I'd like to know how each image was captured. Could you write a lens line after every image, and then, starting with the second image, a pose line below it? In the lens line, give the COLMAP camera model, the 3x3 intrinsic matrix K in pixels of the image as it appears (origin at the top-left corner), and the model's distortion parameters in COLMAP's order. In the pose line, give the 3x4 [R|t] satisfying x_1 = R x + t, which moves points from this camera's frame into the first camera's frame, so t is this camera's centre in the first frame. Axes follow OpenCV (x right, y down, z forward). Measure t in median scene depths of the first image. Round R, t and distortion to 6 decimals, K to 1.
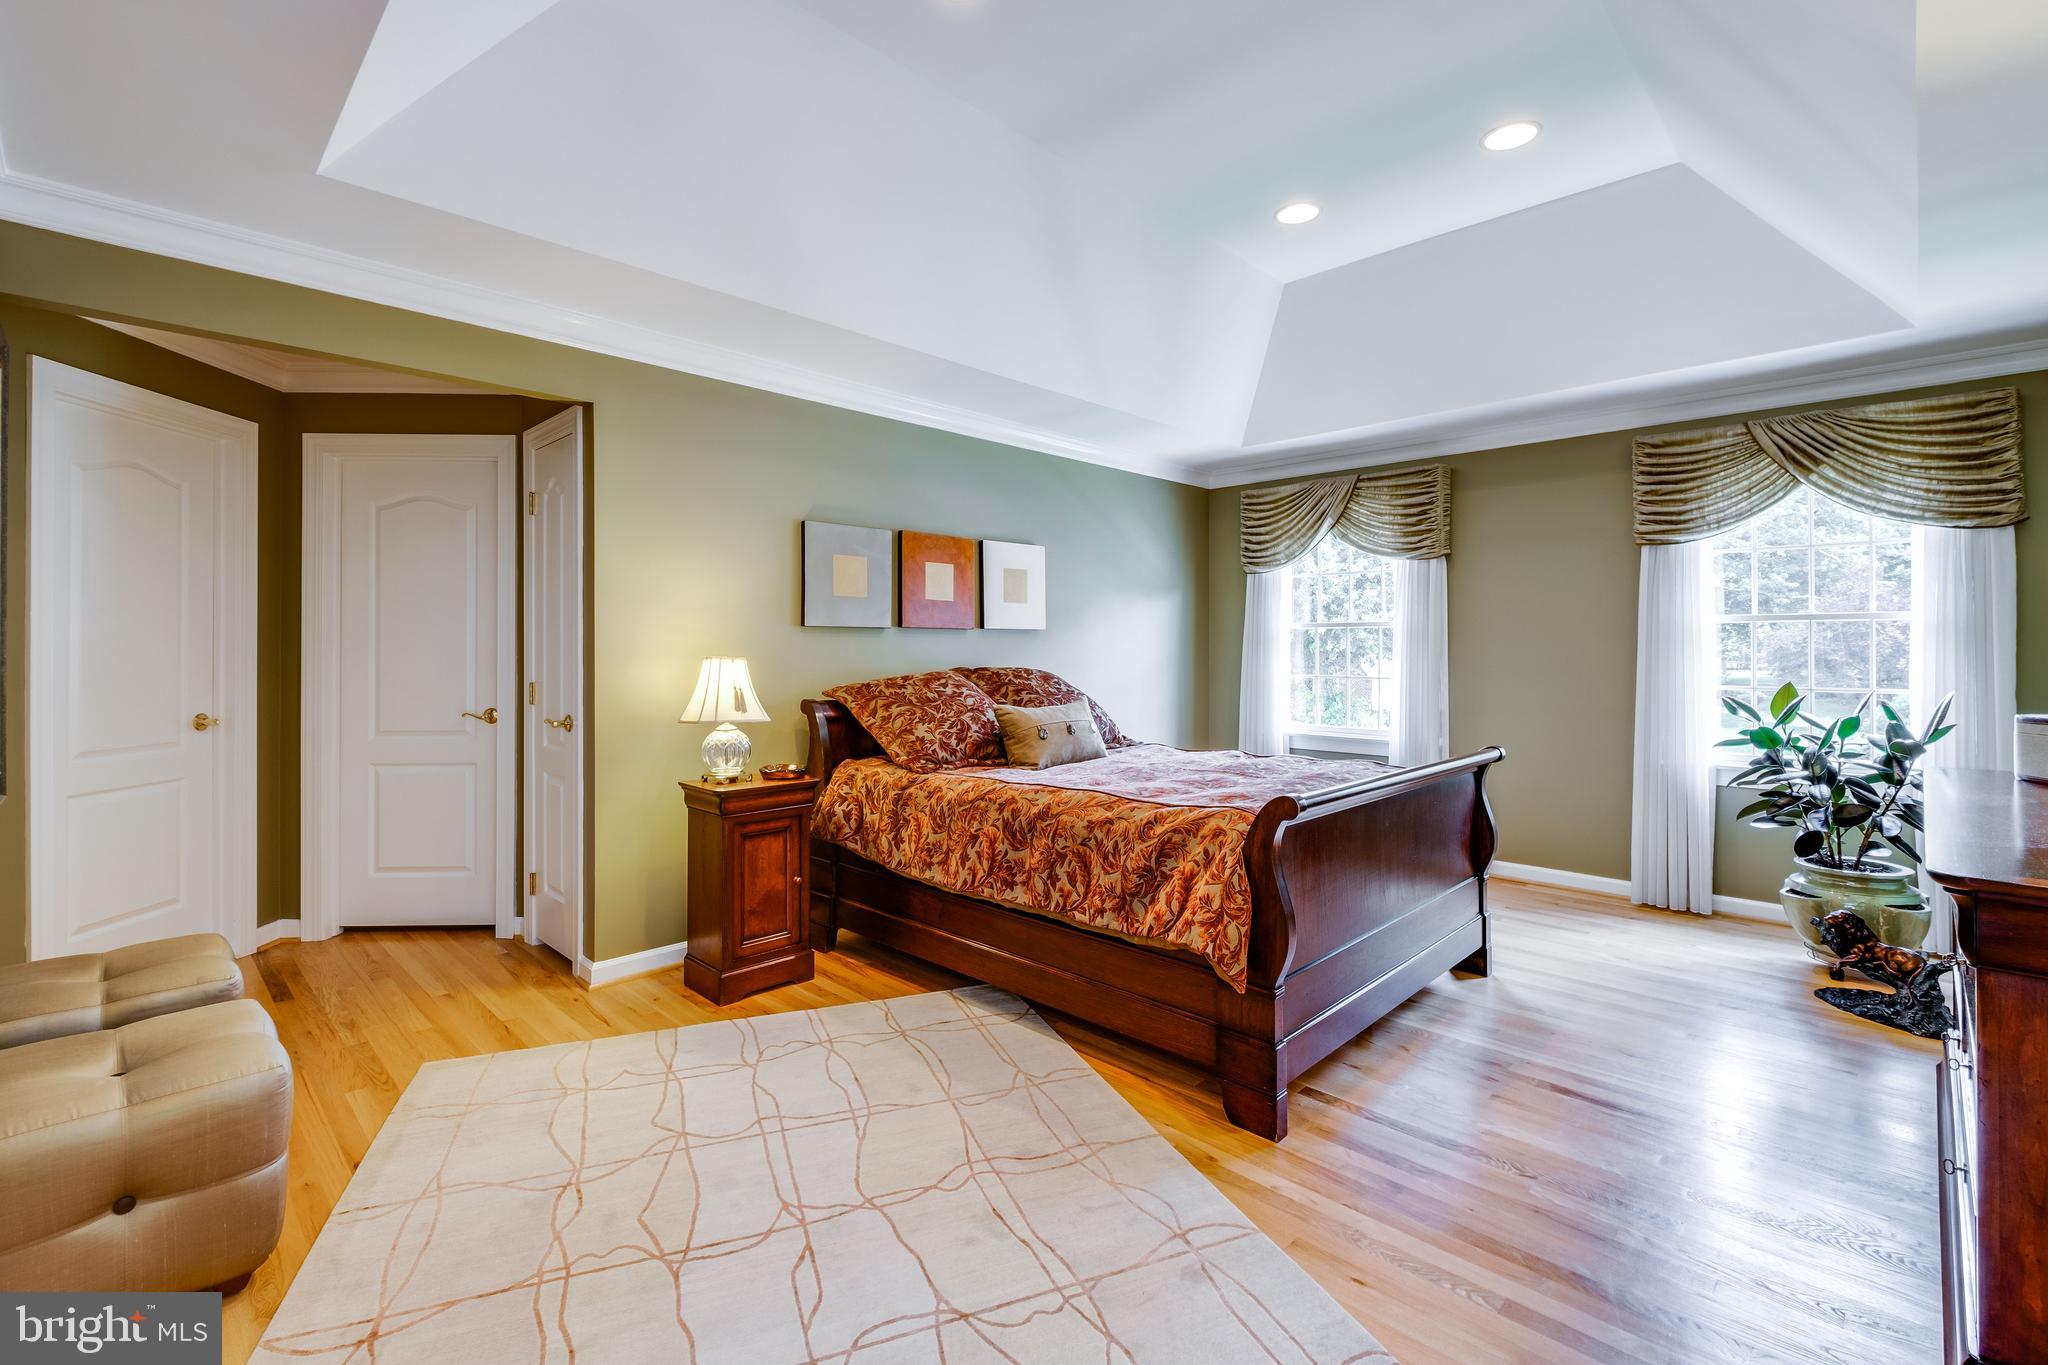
lens RADIAL K [[899.7, 0, 1022.0], [0, 899.7, 654.7], [0, 0, 1]] dist [0.000683, 0.000126]
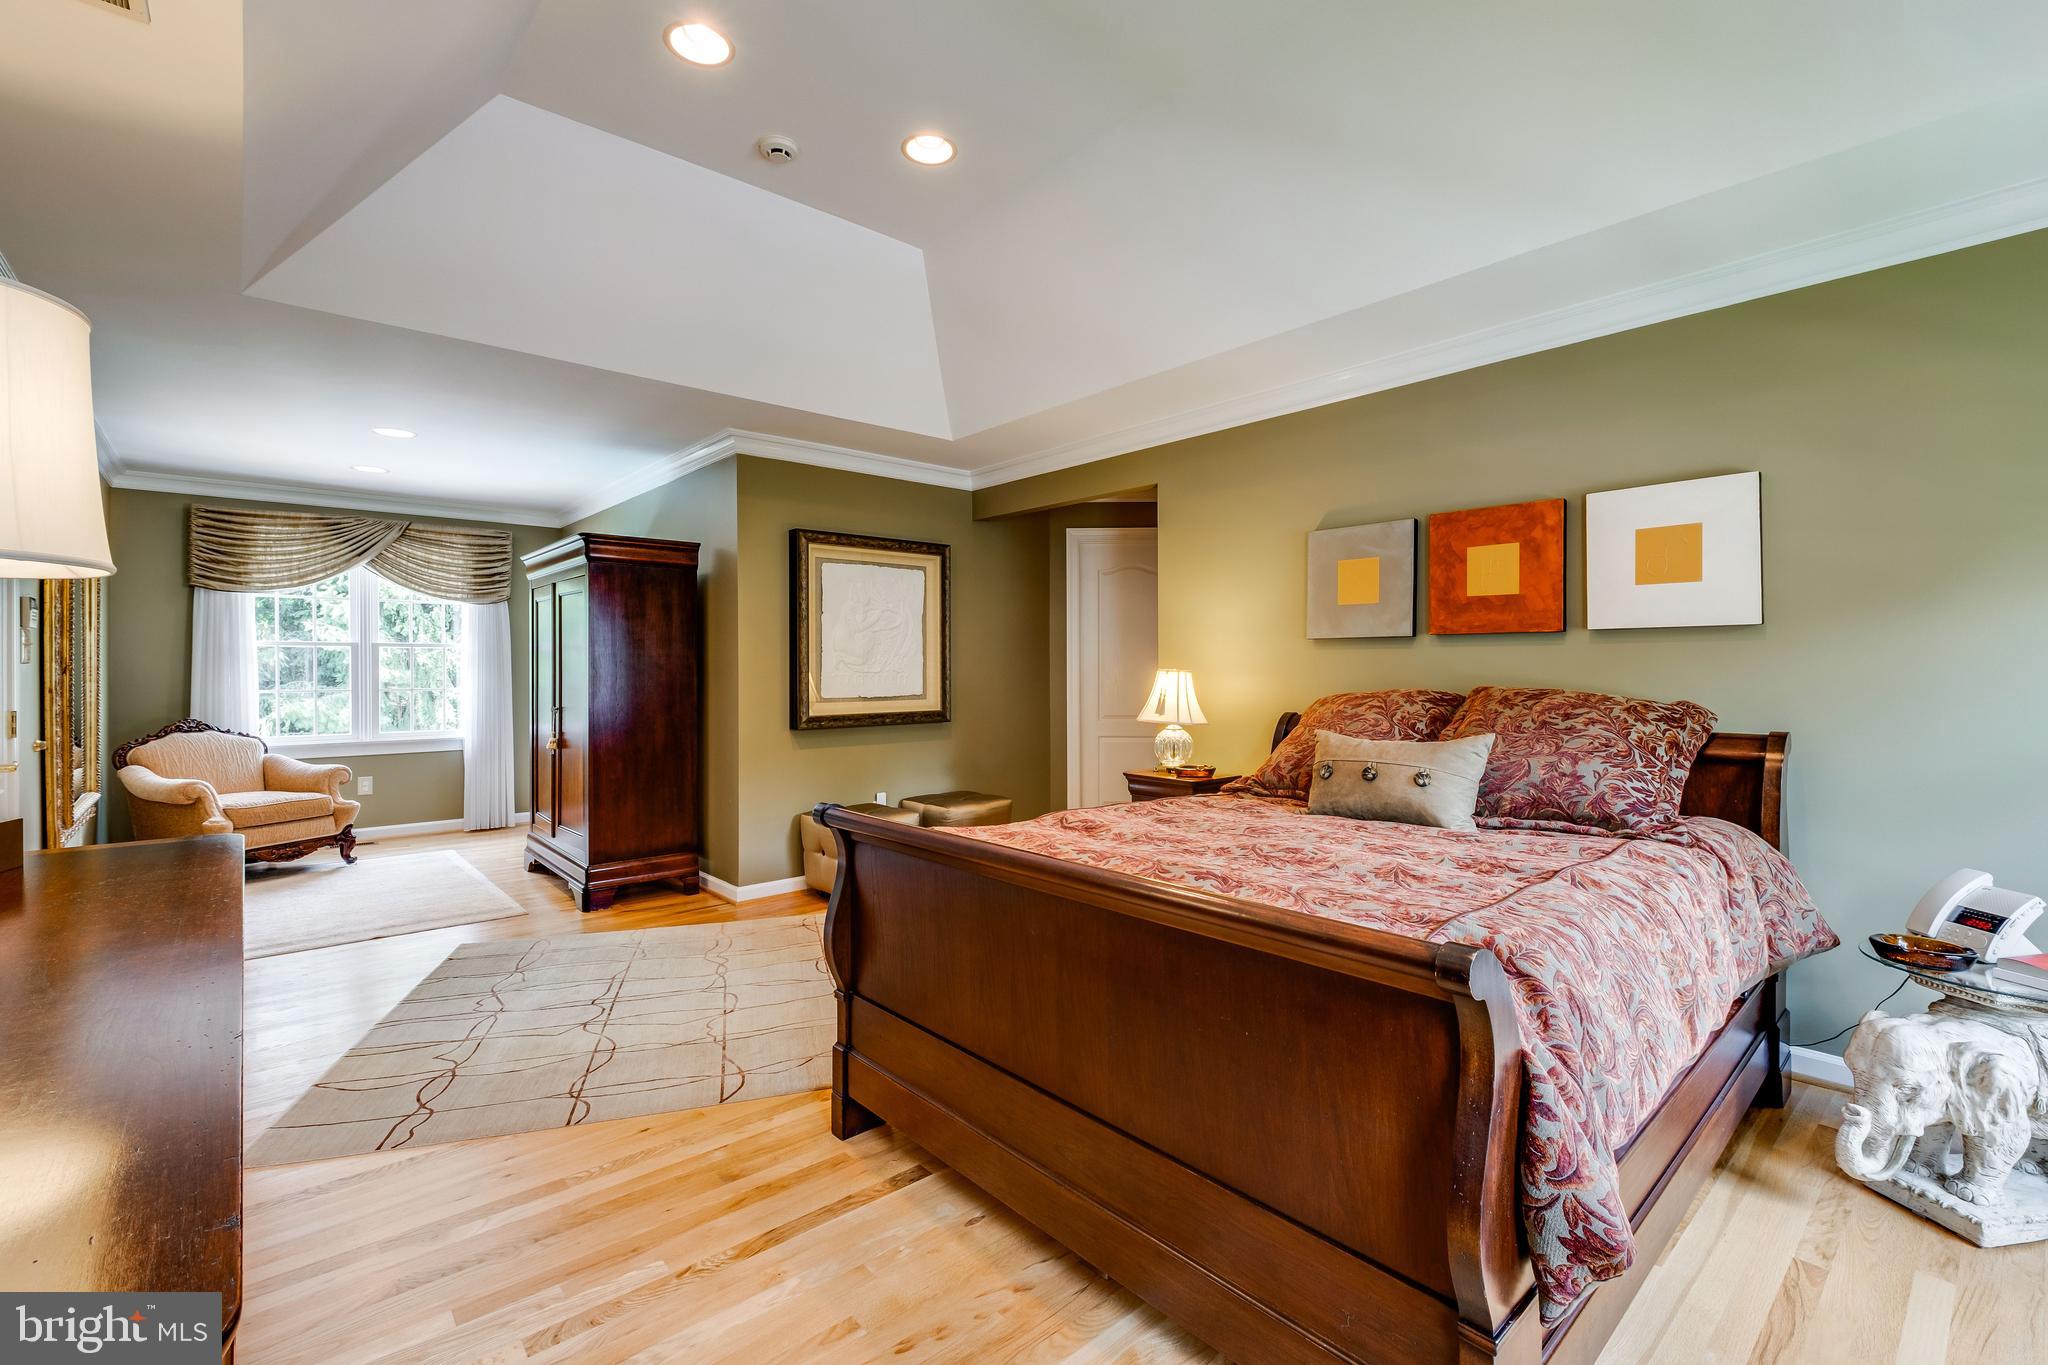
lens RADIAL K [[899.7, 0, 1022.0], [0, 899.7, 654.7], [0, 0, 1]] dist [0.000683, 0.000126]
pose [[-0.068628, -0.013632, -0.997549, 0.735215], [0.000172, 0.999906, -0.013676, -0.000776], [0.997642, -0.001111, -0.068620, 0.720876]]
